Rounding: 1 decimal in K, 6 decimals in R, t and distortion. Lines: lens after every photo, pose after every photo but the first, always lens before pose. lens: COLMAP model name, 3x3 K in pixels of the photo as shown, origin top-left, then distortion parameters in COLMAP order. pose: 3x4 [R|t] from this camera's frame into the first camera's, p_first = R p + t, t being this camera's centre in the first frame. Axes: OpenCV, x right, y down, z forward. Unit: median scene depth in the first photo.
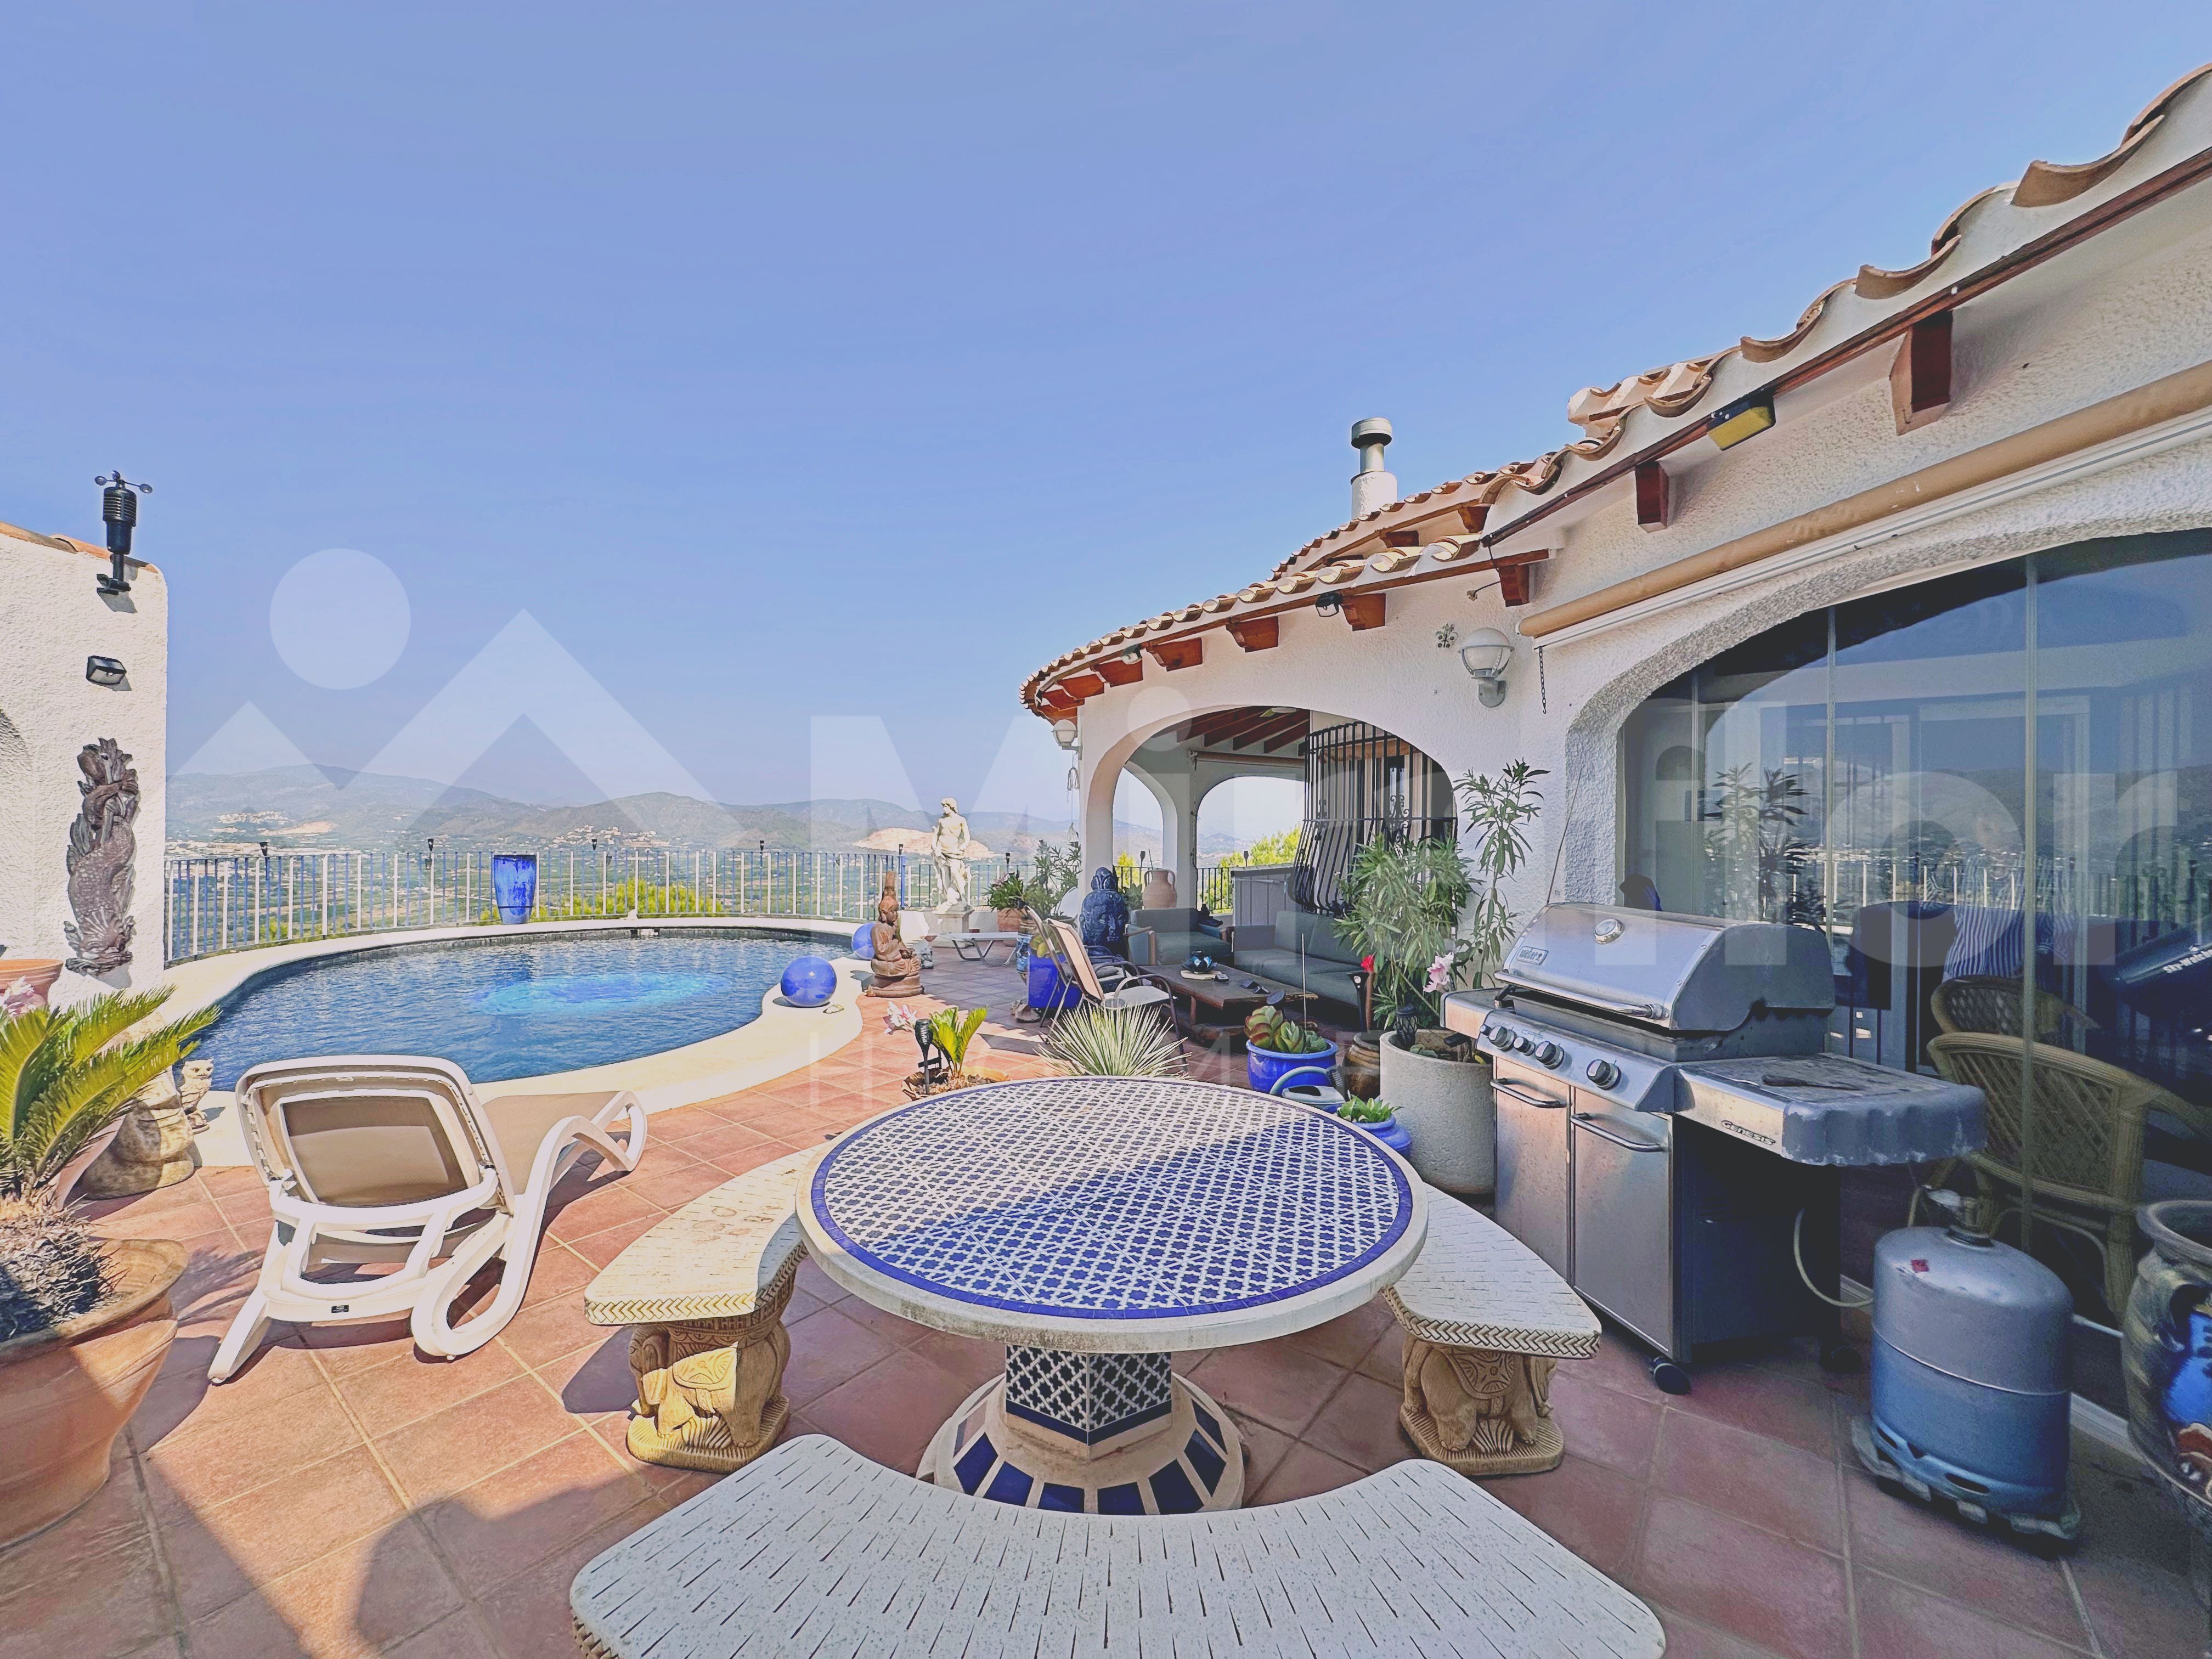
lens RADIAL K [[892.4, 0, 1105.9], [0, 892.4, 822.5], [0, 0, 1]] dist [0.020711, 0.000116]
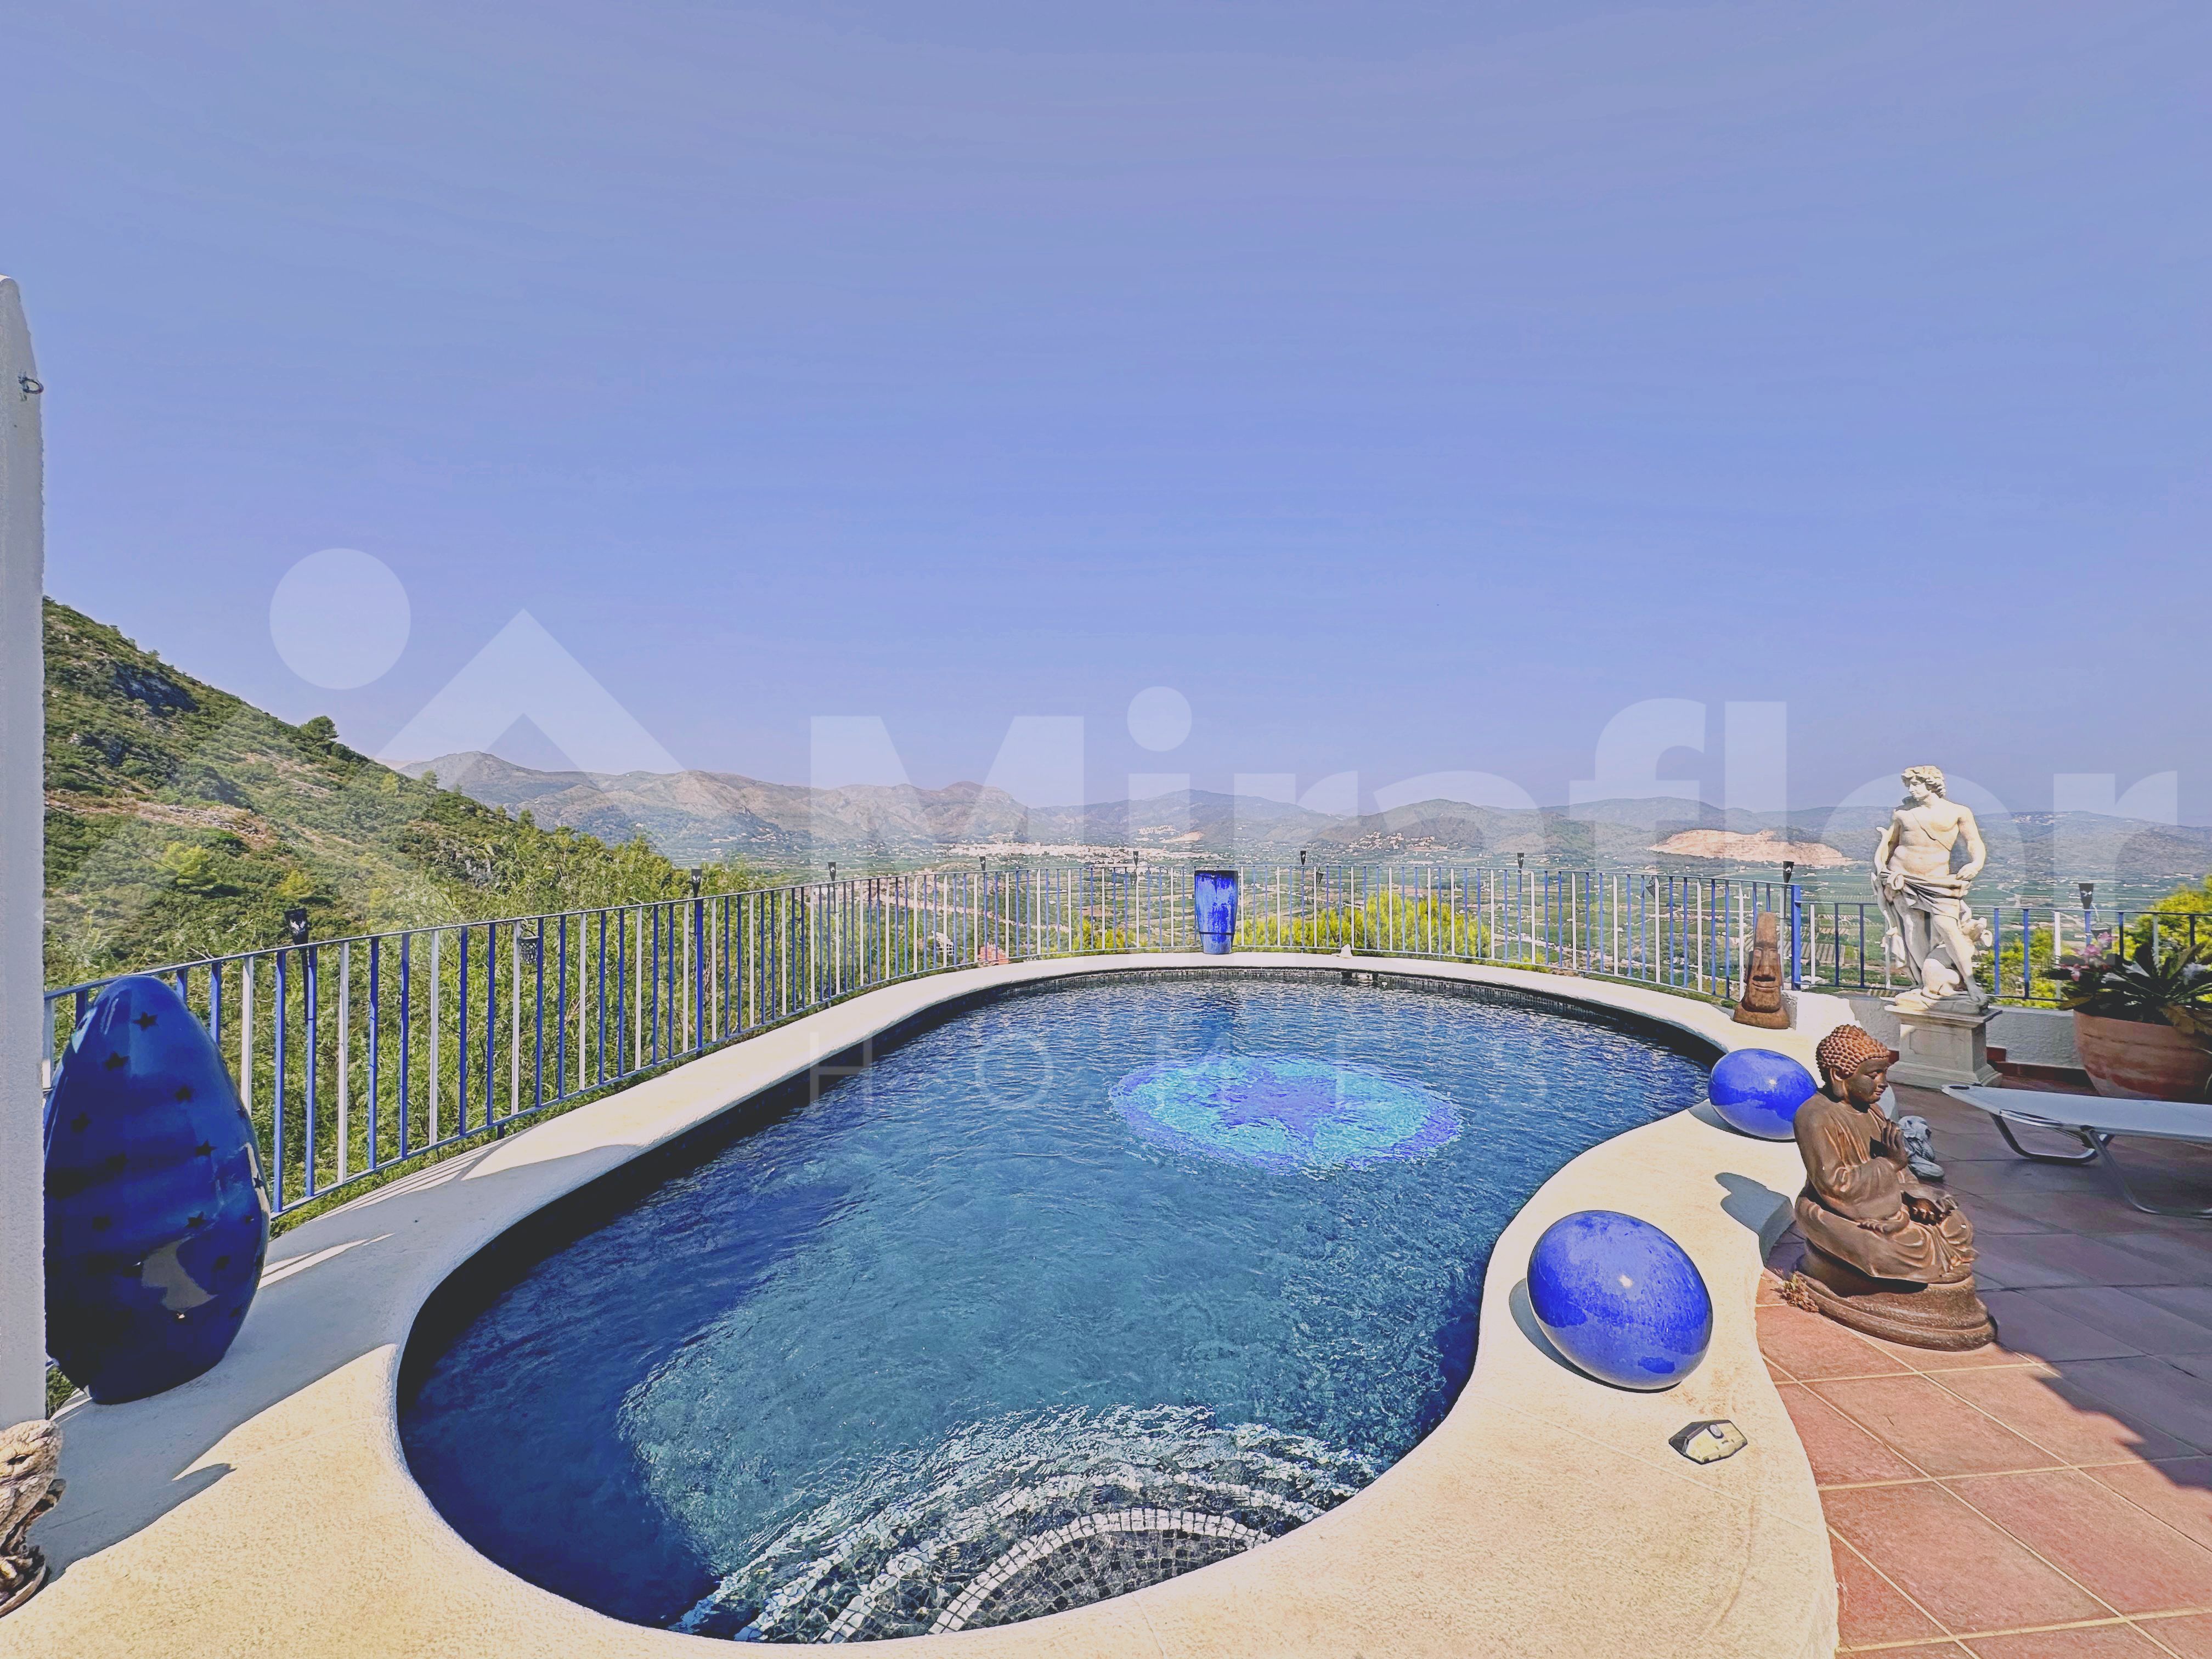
lens RADIAL K [[880.9, 0, 1104.1], [0, 880.9, 828.9], [0, 0, 1]] dist [-0.005581, 0.000474]
pose [[0.676995, -0.017398, -0.735782, -0.128868], [0.018872, 0.999802, -0.006277, 0.000822], [0.735746, -0.009636, 0.677189, 0.376355]]
